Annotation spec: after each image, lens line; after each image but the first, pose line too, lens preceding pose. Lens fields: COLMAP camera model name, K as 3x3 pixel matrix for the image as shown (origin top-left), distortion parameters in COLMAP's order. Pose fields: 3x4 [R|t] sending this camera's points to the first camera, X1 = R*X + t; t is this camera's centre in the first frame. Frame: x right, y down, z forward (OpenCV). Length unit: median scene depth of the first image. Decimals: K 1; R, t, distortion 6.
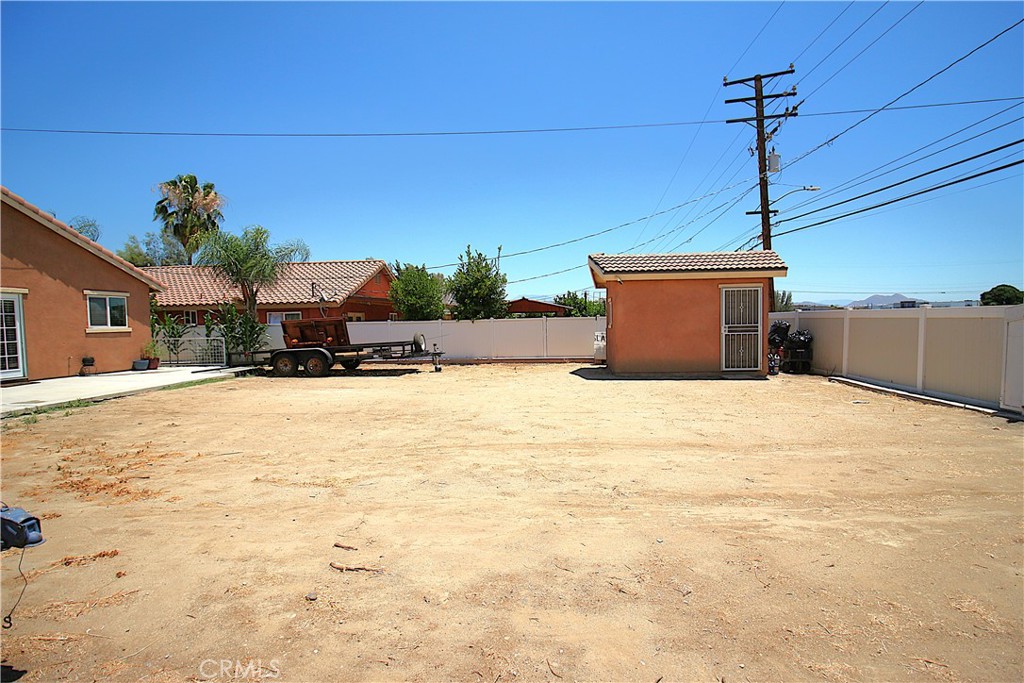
lens RADIAL K [[485.7, 0, 520.1], [0, 485.7, 346.7], [0, 0, 1]] dist [0.001390, -0.012747]
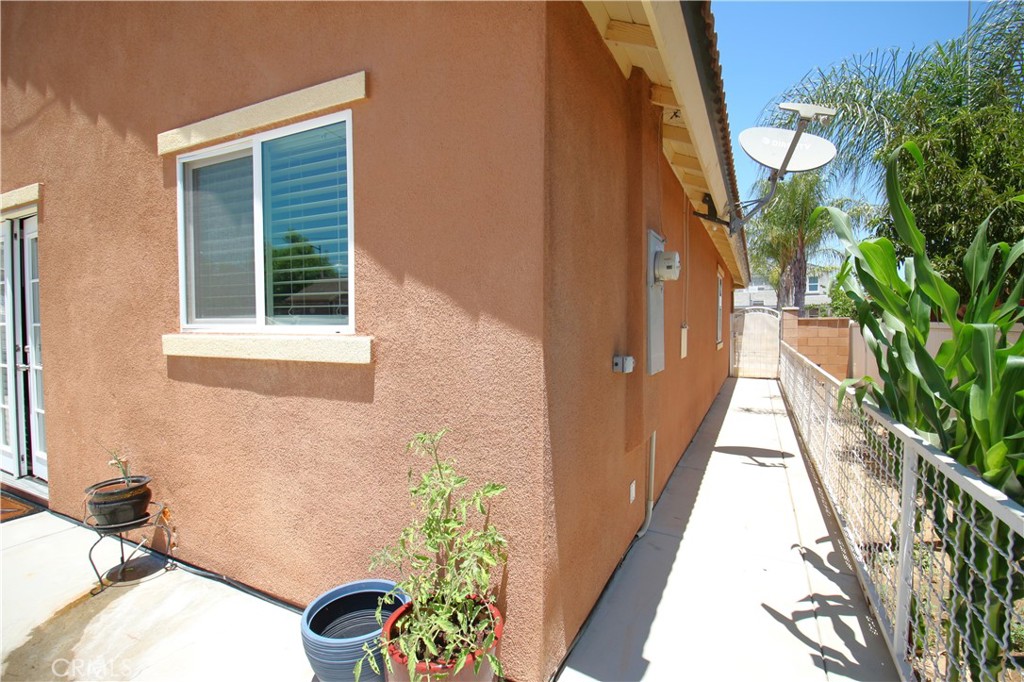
lens RADIAL K [[485.7, 0, 520.1], [0, 485.7, 346.2], [0, 0, 1]] dist [0.001390, -0.012747]
pose [[-0.357936, 0.060528, -0.931782, -0.761142], [-0.040557, 0.995947, 0.080276, -0.053451], [0.932865, 0.066524, -0.354031, 1.191890]]
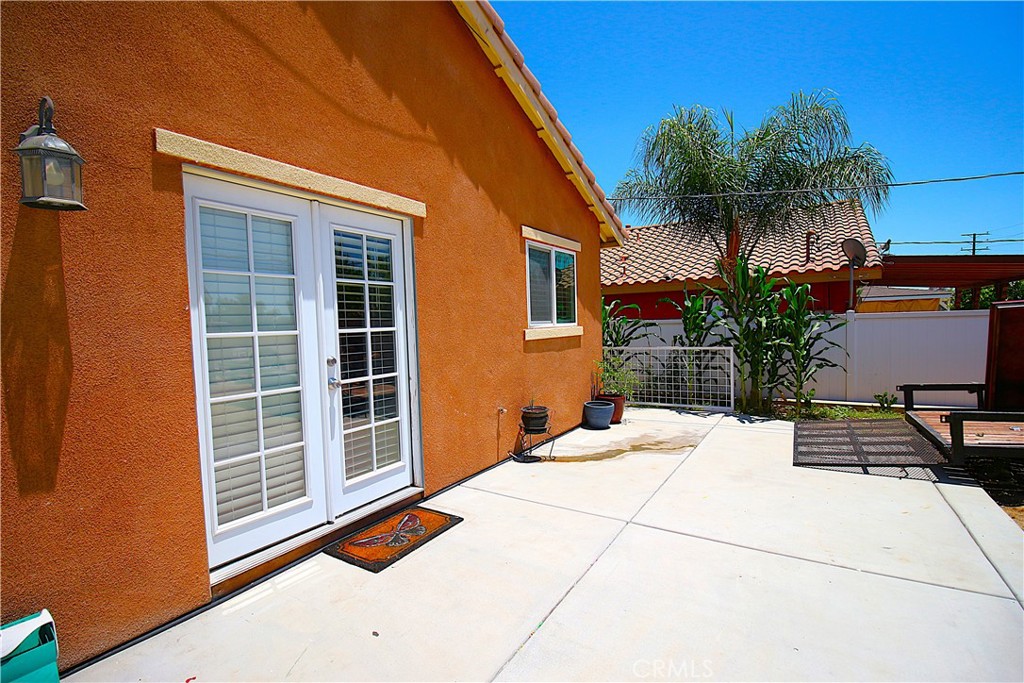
lens RADIAL K [[478.7, 0, 523.7], [0, 478.7, 346.3], [0, 0, 1]] dist [-0.009704, -0.000375]
pose [[0.900758, 0.016640, -0.434002, -0.732685], [-0.011659, 0.999832, 0.014136, -0.029279], [0.434165, -0.007673, 0.900801, 0.657873]]
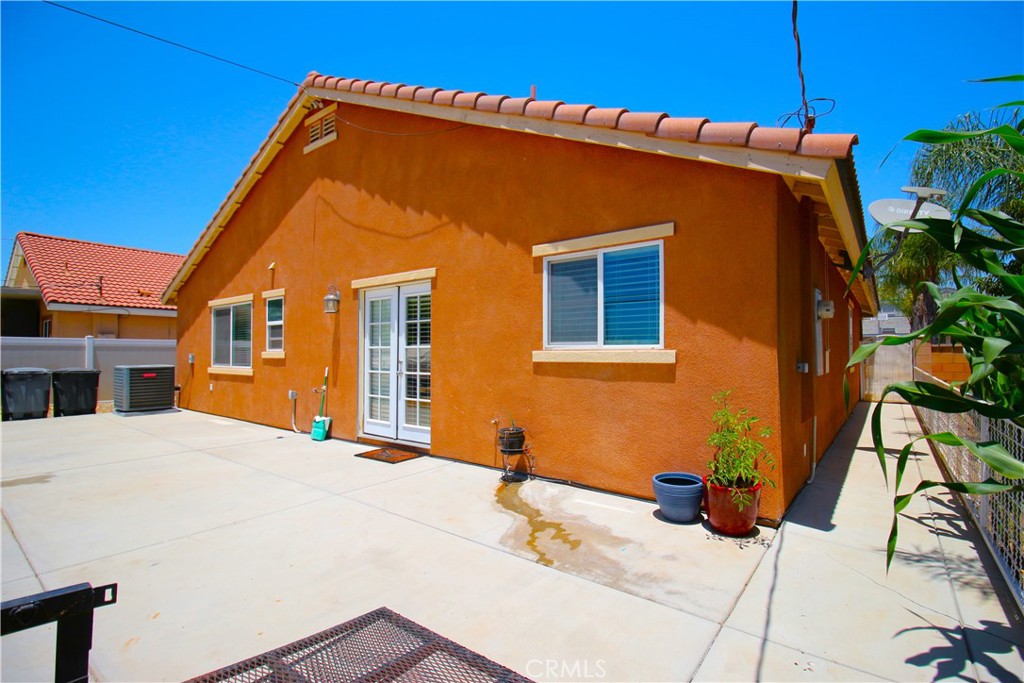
lens RADIAL K [[478.7, 0, 523.7], [0, 478.7, 346.3], [0, 0, 1]] dist [-0.009704, -0.000375]
pose [[-0.536116, 0.004472, -0.844132, -0.583862], [-0.033534, 0.999084, 0.026591, -0.049538], [0.843478, 0.042563, -0.535475, 1.175962]]
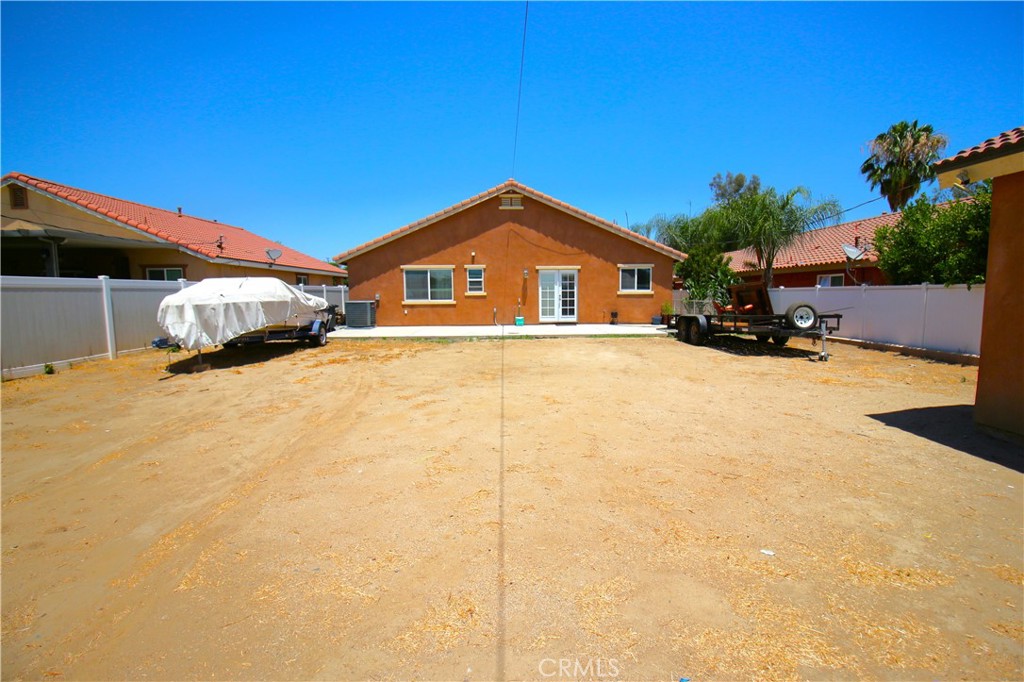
lens RADIAL K [[485.7, 0, 520.1], [0, 485.7, 346.2], [0, 0, 1]] dist [0.001390, -0.012747]
pose [[0.105425, 0.123921, -0.986676, 0.504204], [-0.044618, 0.991795, 0.119797, -0.035578], [0.993426, 0.031394, 0.110089, 0.554925]]
